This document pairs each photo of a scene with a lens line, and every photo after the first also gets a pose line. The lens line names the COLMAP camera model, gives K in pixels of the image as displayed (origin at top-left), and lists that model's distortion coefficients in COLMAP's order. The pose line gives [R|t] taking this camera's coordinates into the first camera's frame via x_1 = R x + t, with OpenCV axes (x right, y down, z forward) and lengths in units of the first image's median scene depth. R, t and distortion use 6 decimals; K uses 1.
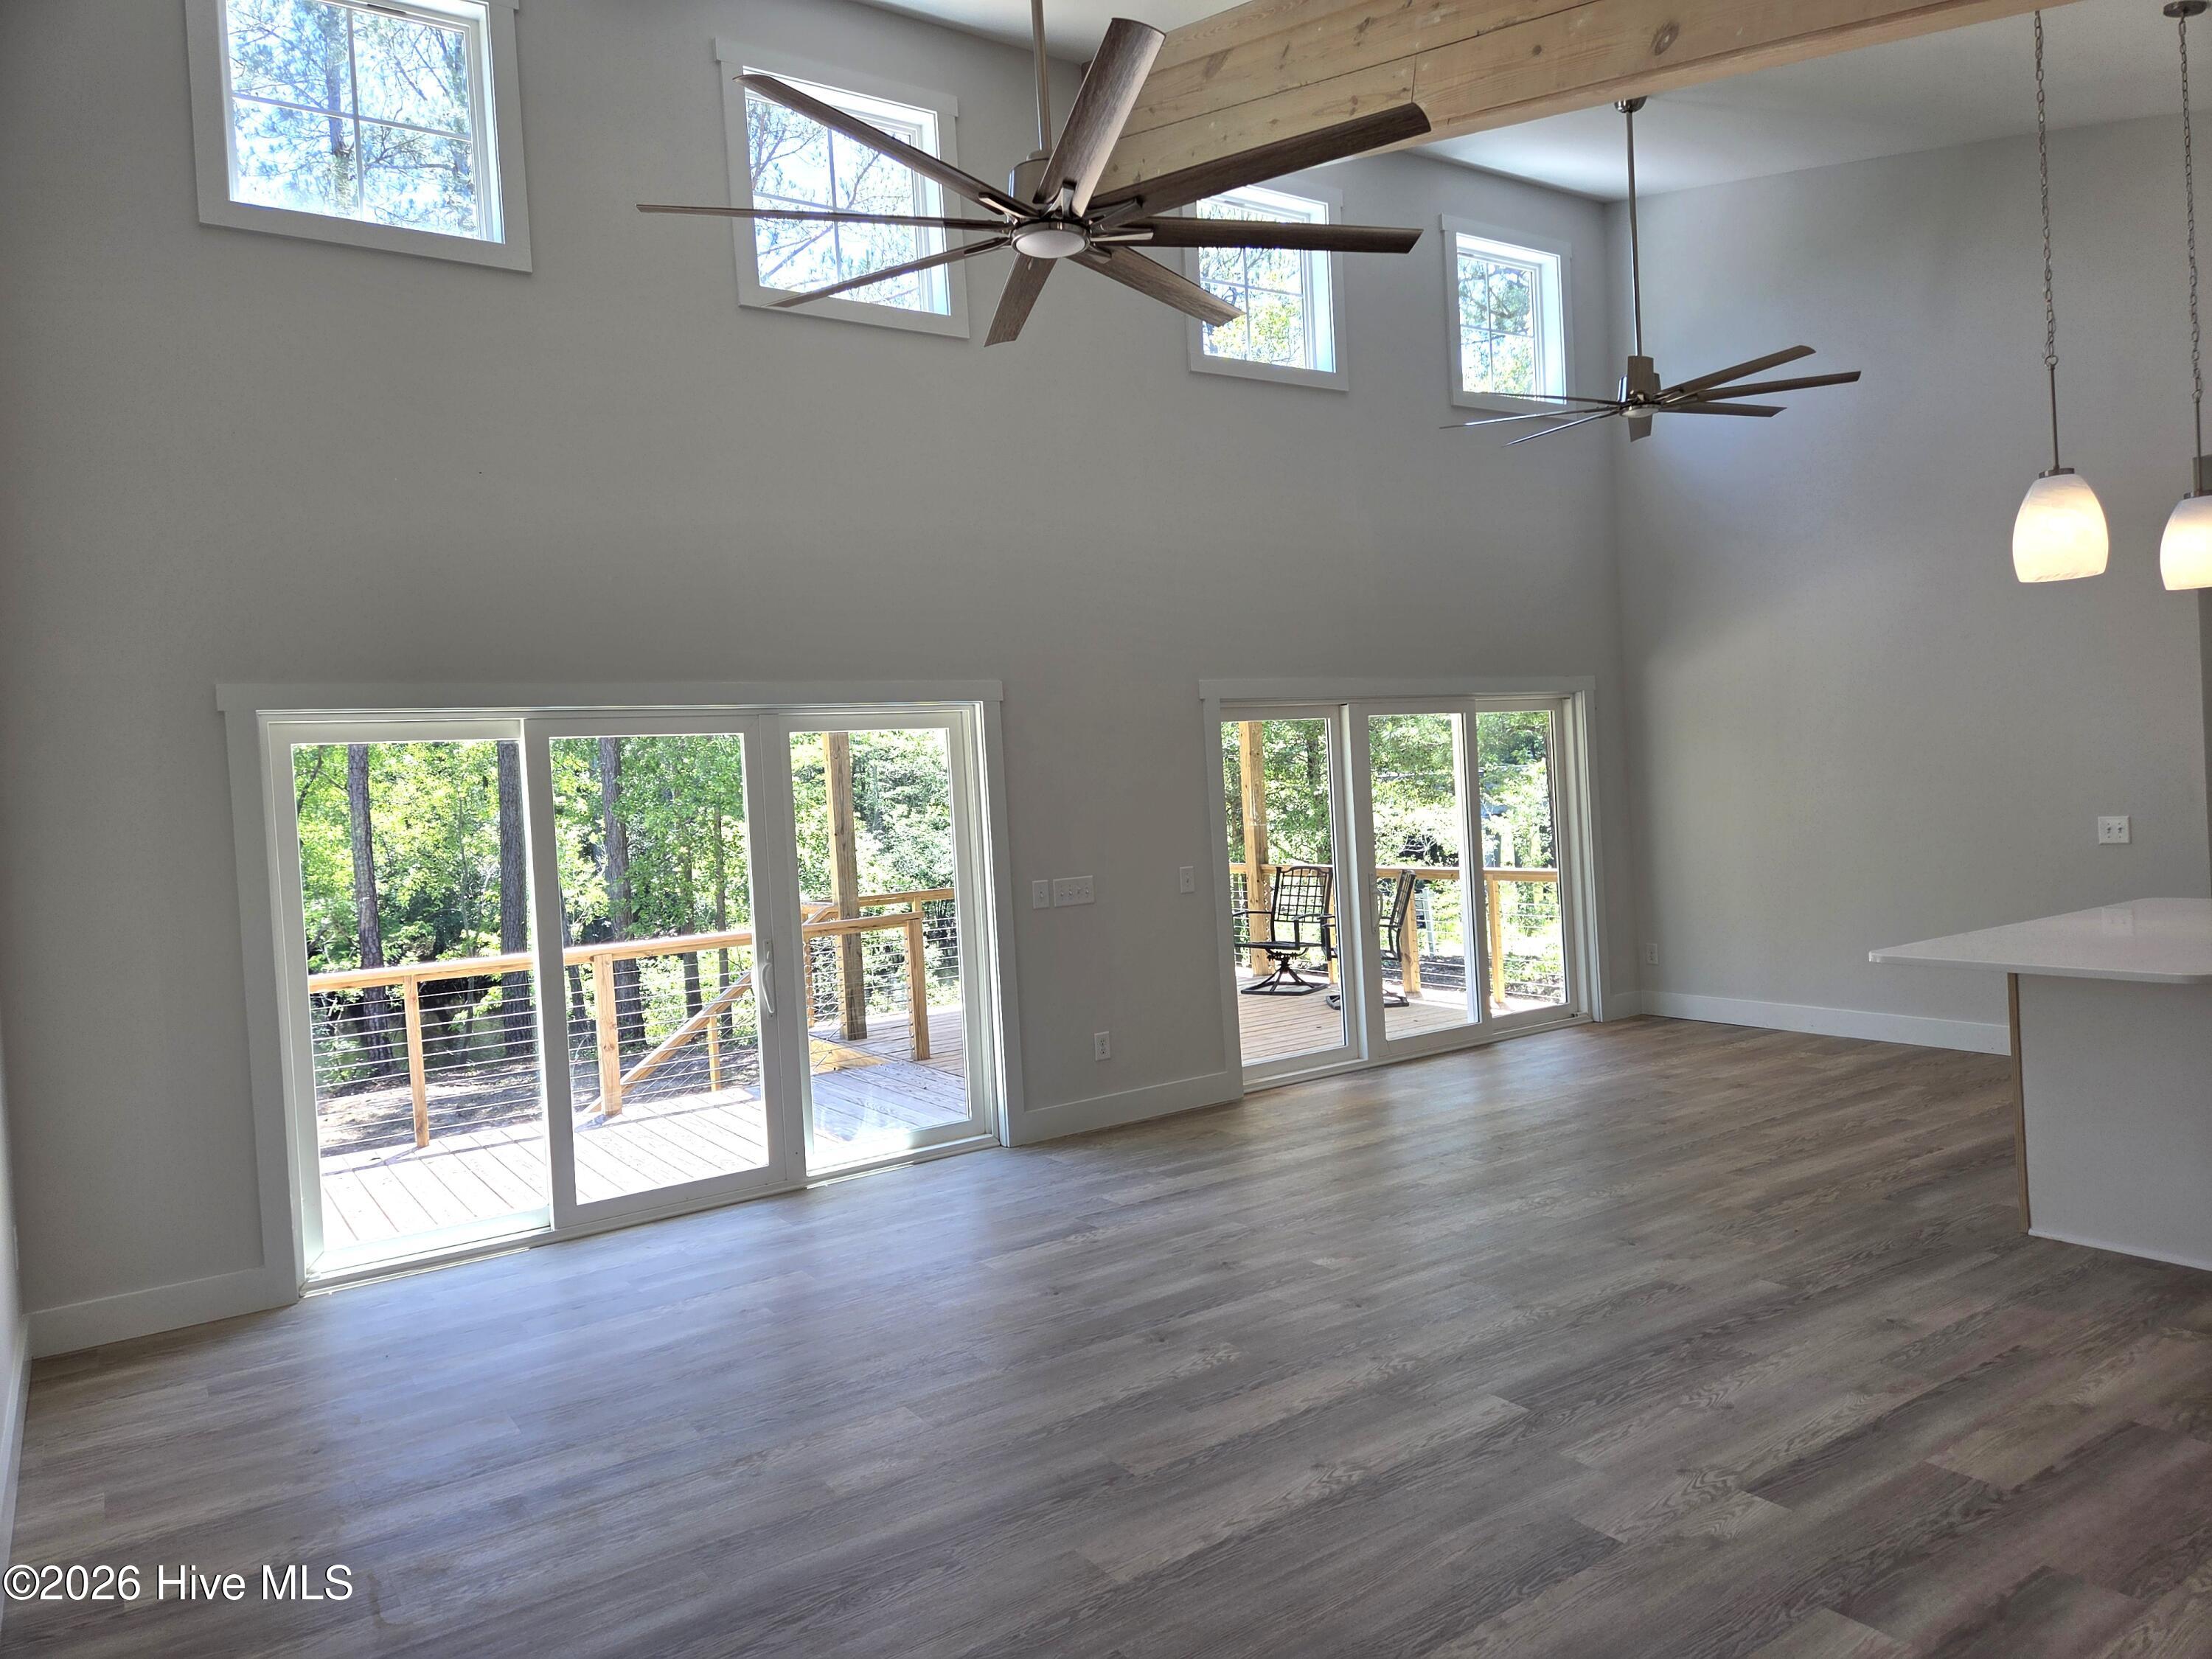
lens RADIAL K [[1484.4, 0, 1131.8], [0, 1484.4, 822.8], [0, 0, 1]] dist [0.069500, -0.059457]
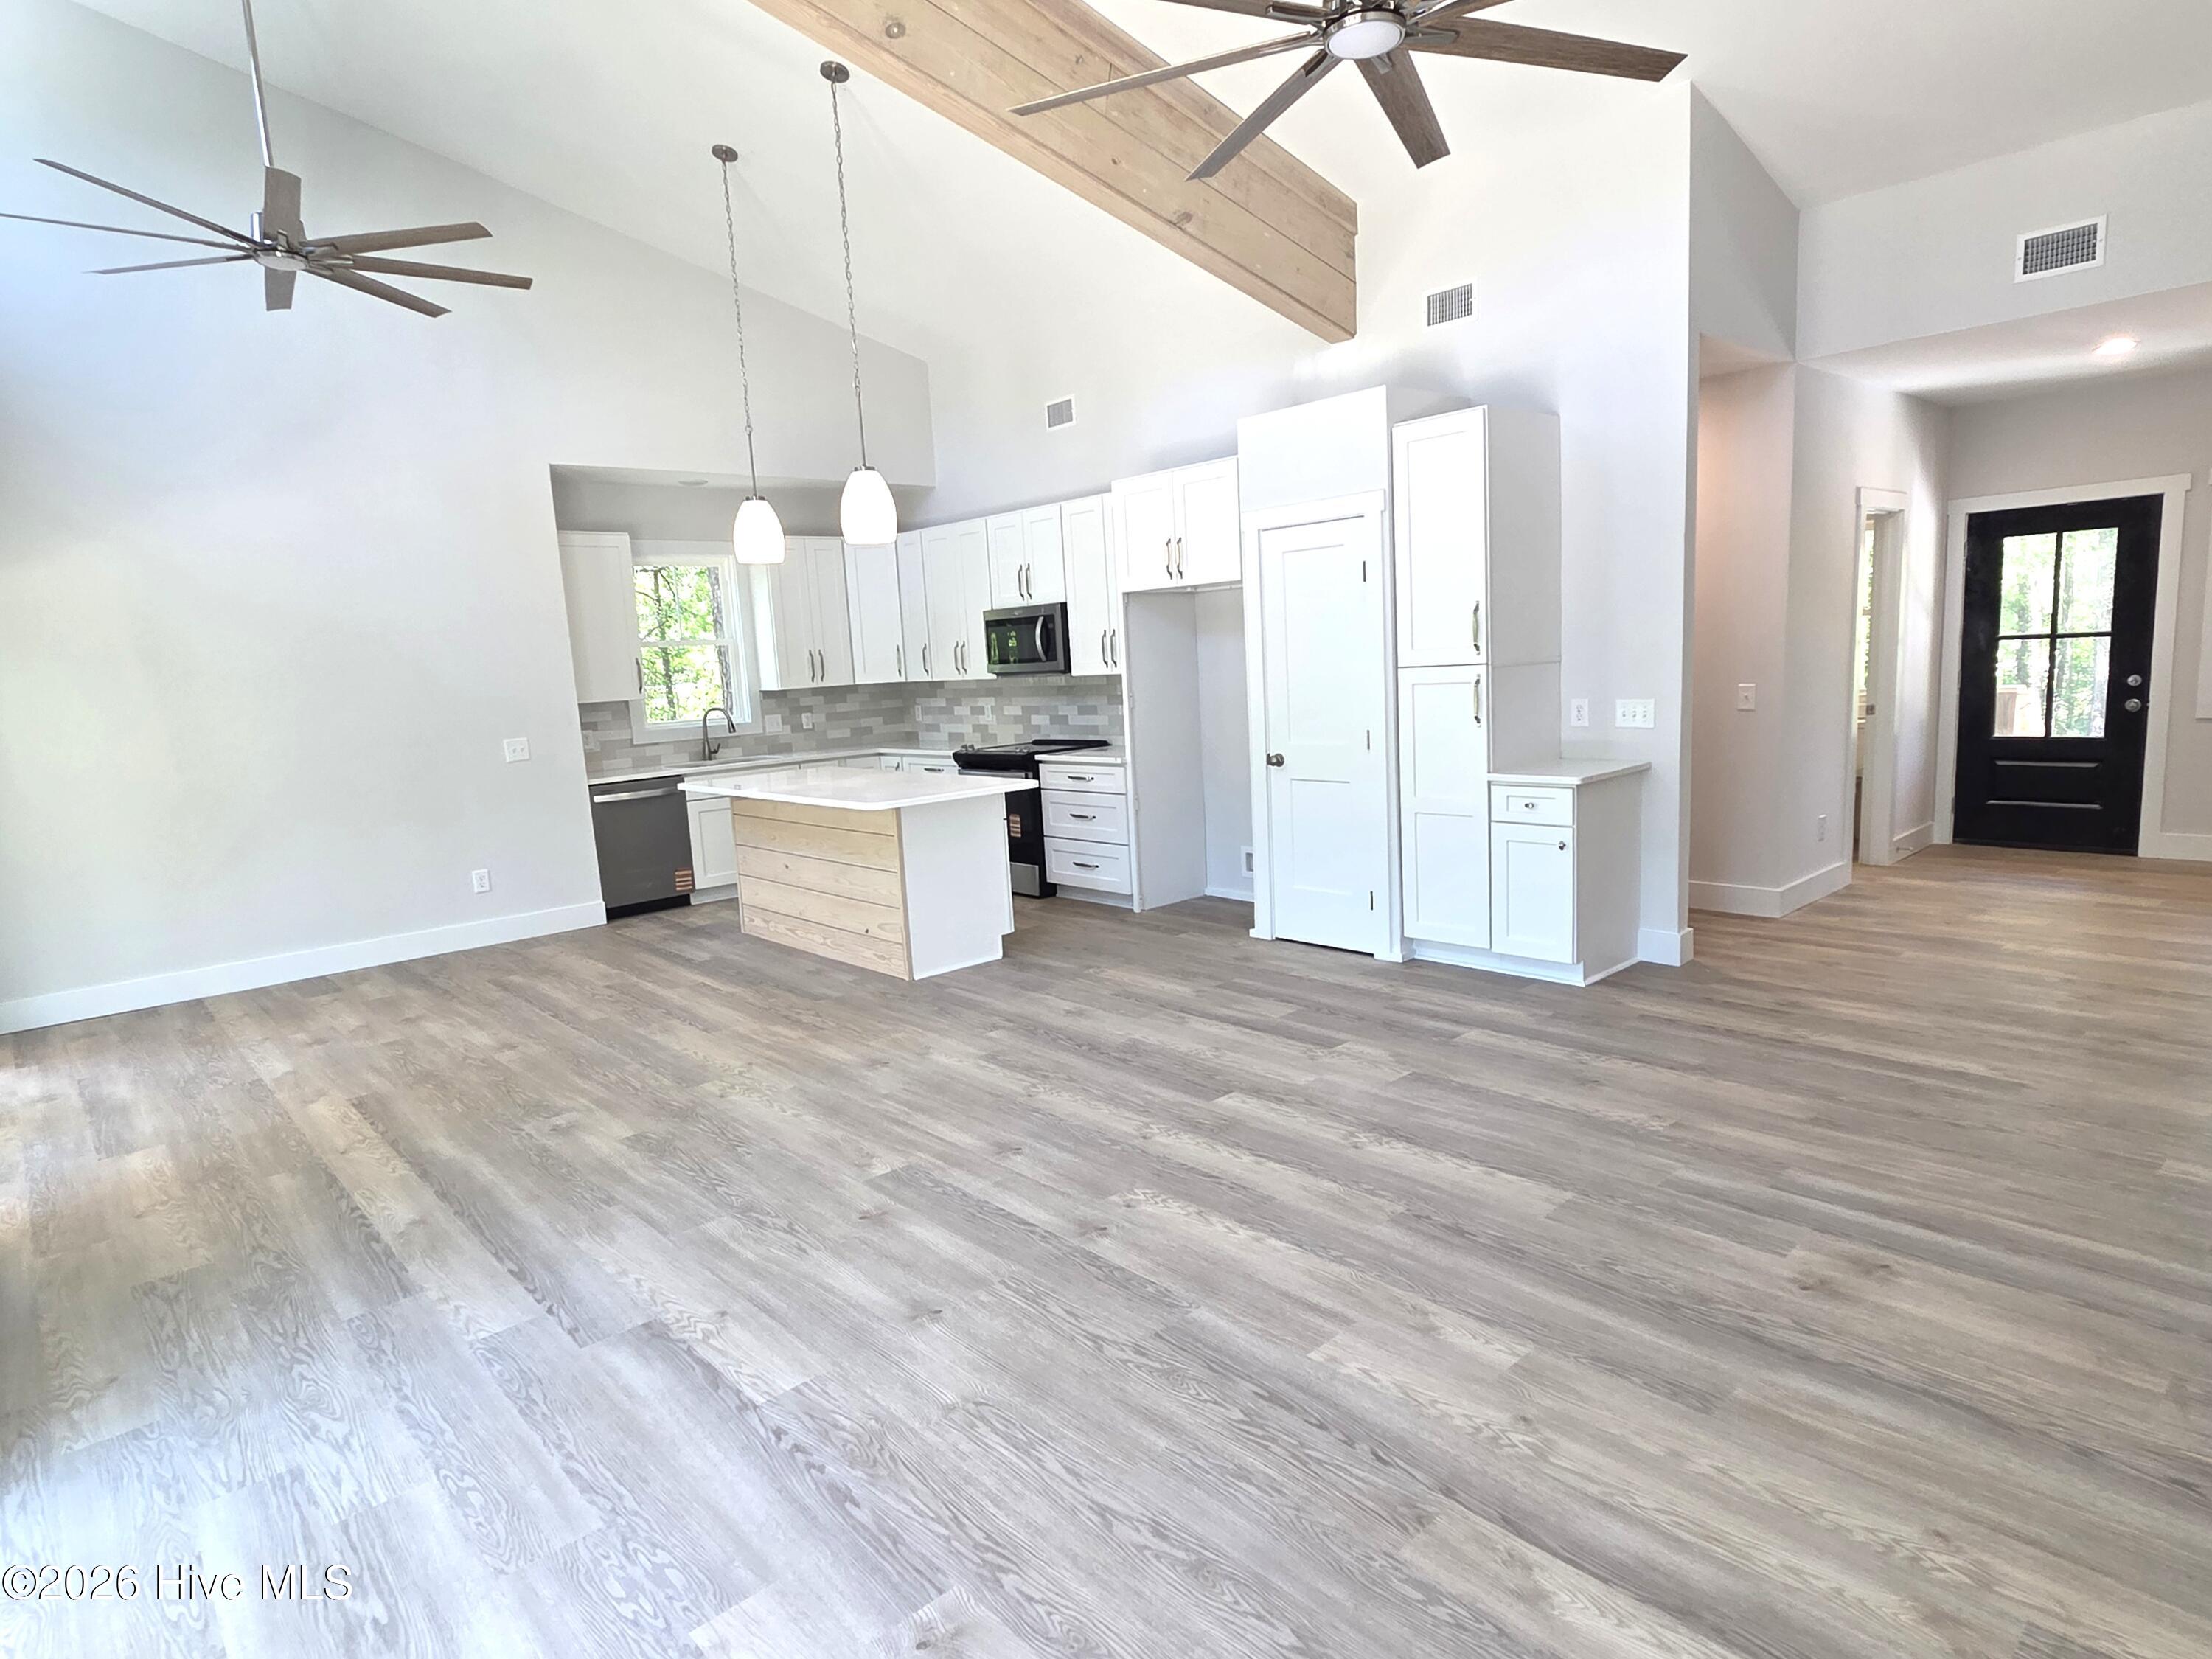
lens RADIAL K [[1216.9, 0, 1096.3], [0, 1216.9, 853.2], [0, 0, 1]] dist [0.004407, -0.001258]
pose [[-0.126882, -0.096921, 0.987171, -0.650210], [0.083617, 0.990627, 0.108007, 0.029722], [-0.988387, 0.096249, -0.117588, 0.986799]]
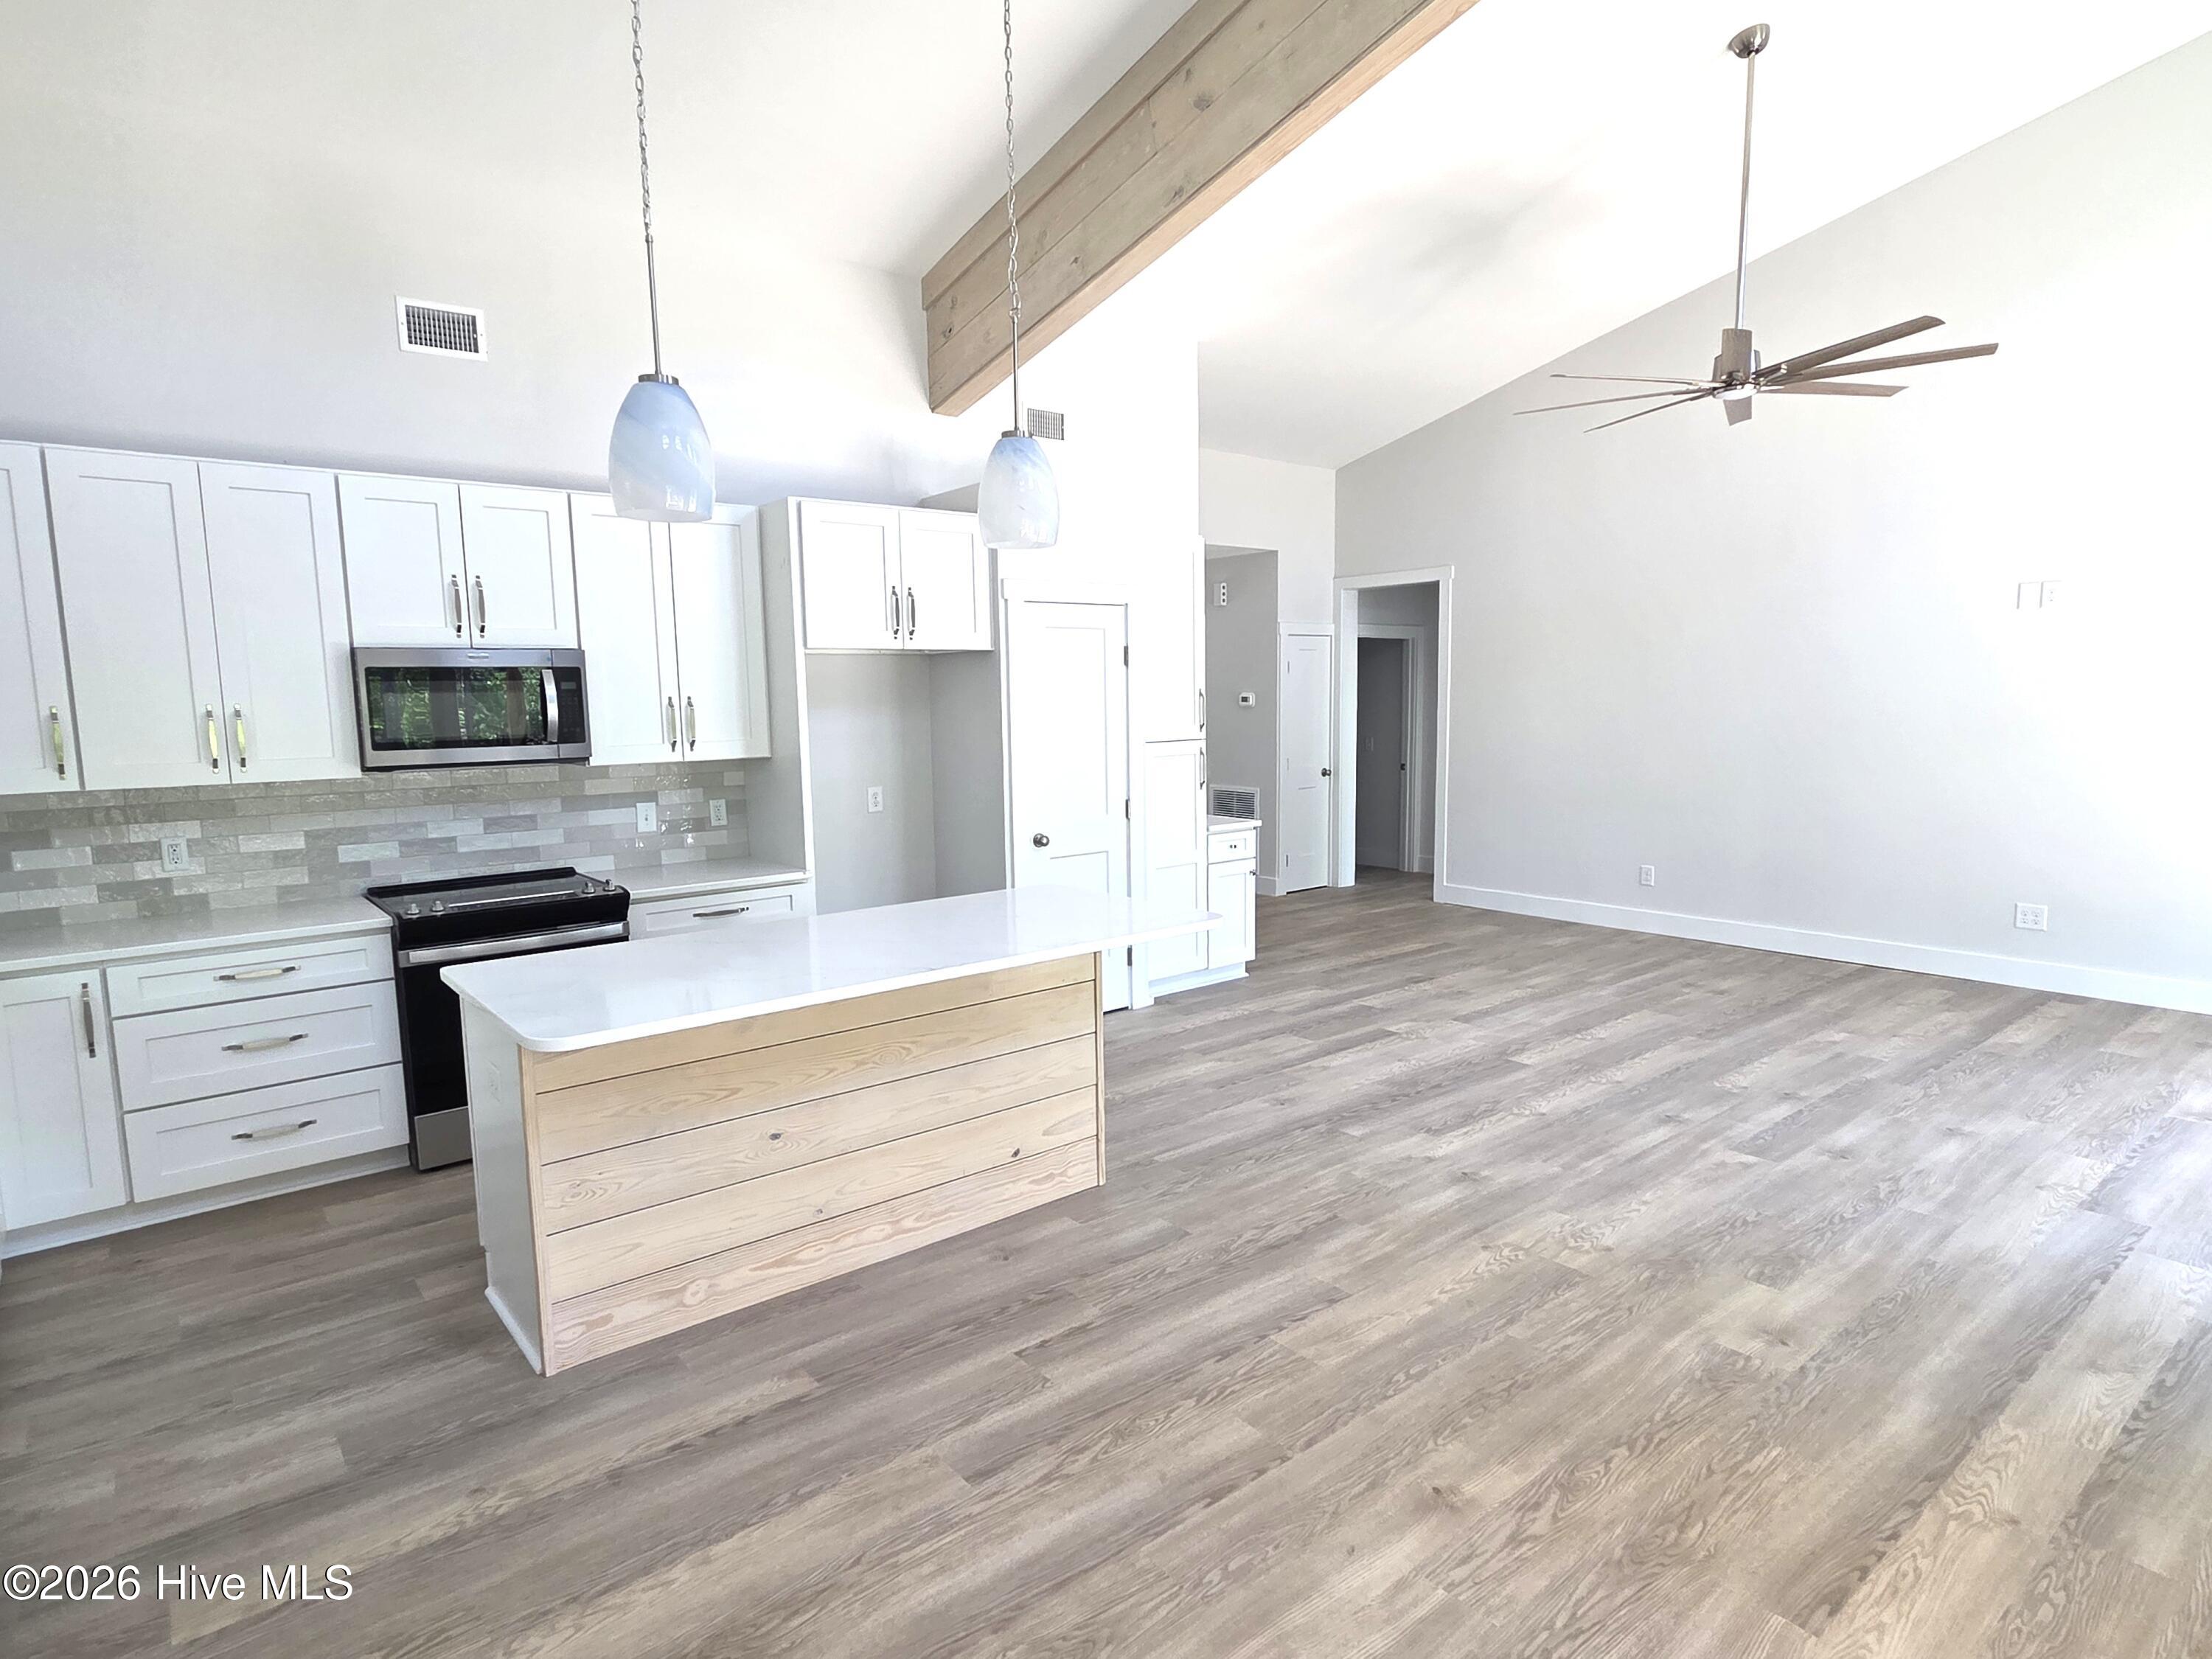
lens RADIAL K [[1216.9, 0, 1099.2], [0, 1216.9, 844.0], [0, 0, 1]] dist [0.004407, -0.001258]
pose [[-0.994239, 0.083655, -0.067018, 0.655229], [0.072742, 0.985798, 0.151366, -0.092576], [0.078729, 0.145618, -0.986203, 1.872965]]
